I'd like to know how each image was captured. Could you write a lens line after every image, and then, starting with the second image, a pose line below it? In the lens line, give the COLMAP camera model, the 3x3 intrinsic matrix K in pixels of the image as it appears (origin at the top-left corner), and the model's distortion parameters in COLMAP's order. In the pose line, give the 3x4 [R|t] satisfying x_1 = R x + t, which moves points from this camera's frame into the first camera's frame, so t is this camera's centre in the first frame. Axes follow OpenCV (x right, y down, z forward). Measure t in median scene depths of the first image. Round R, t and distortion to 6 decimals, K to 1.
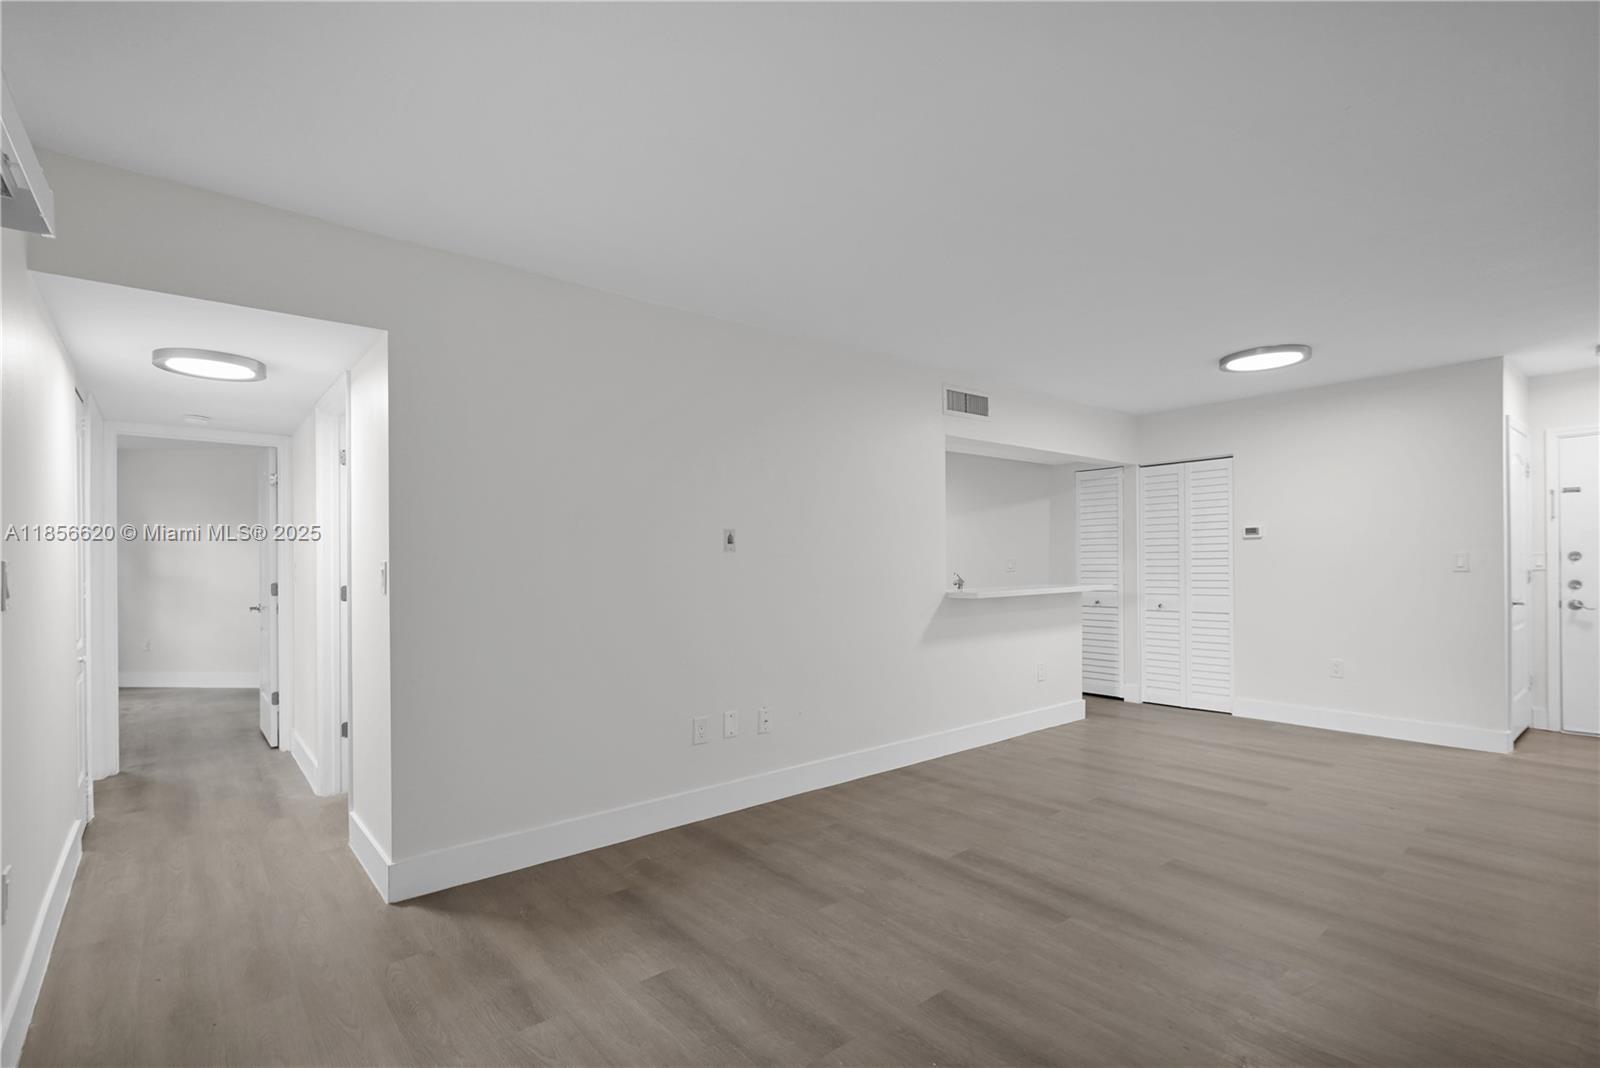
lens RADIAL K [[745.2, 0, 807.7], [0, 745.2, 573.4], [0, 0, 1]] dist [-0.001478, -0.000187]
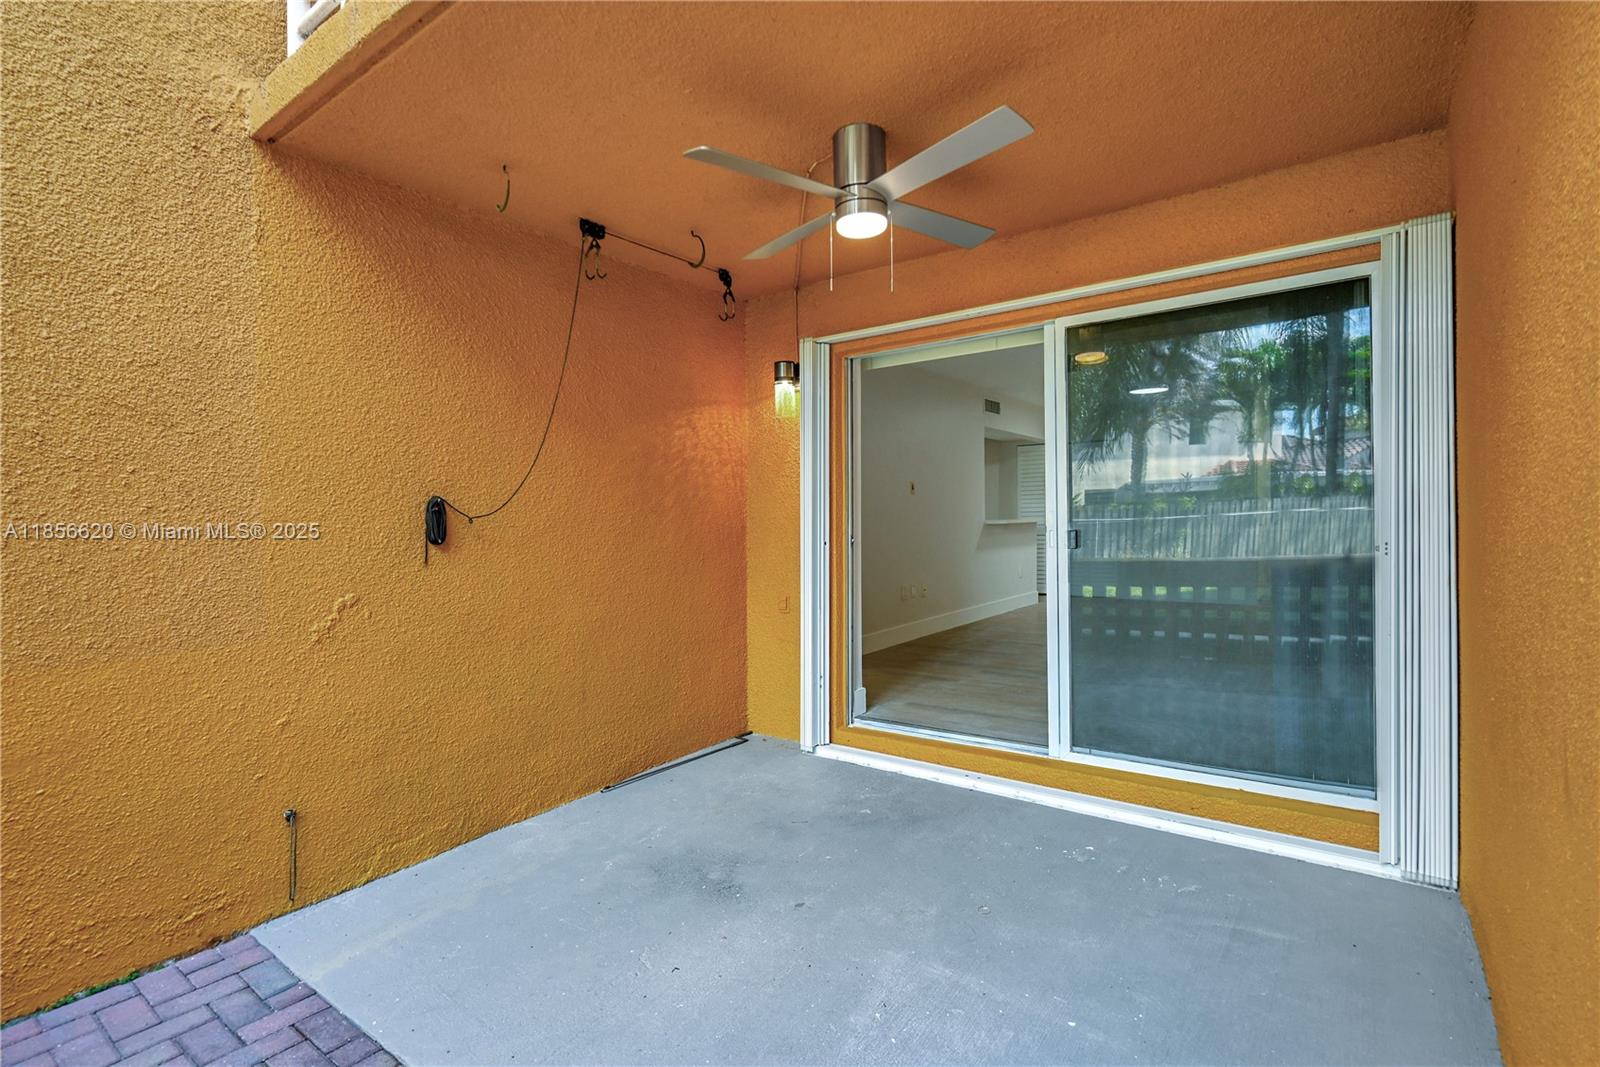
lens RADIAL K [[745.2, 0, 808.6], [0, 745.2, 525.5], [0, 0, 1]] dist [-0.001478, -0.000187]
pose [[0.969645, -0.009495, 0.244333, -0.578877], [0.010167, 0.999947, -0.001490, 0.033936], [-0.244306, 0.003929, 0.969690, -0.501933]]
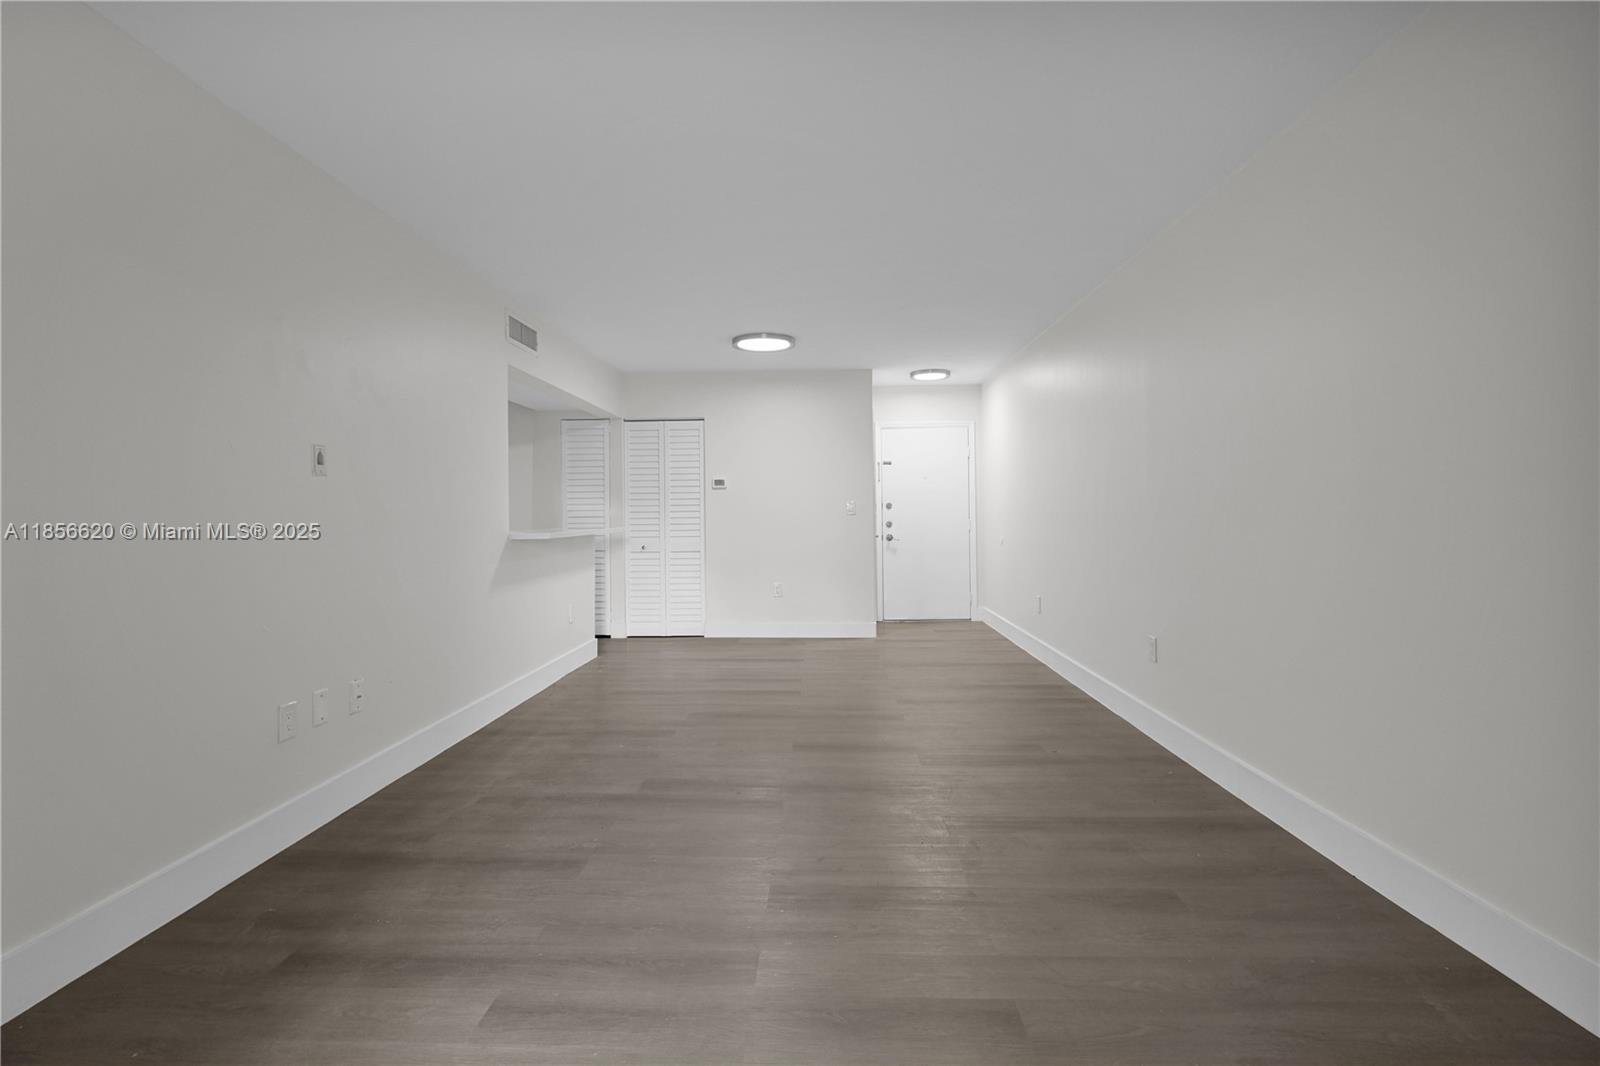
lens RADIAL K [[745.2, 0, 797.0], [0, 745.2, 518.7], [0, 0, 1]] dist [-0.001478, -0.000187]
pose [[0.668608, 0.003145, 0.743608, -0.249543], [0.009367, 0.999876, -0.012651, 0.020983], [-0.743556, 0.015424, 0.668496, 0.108327]]
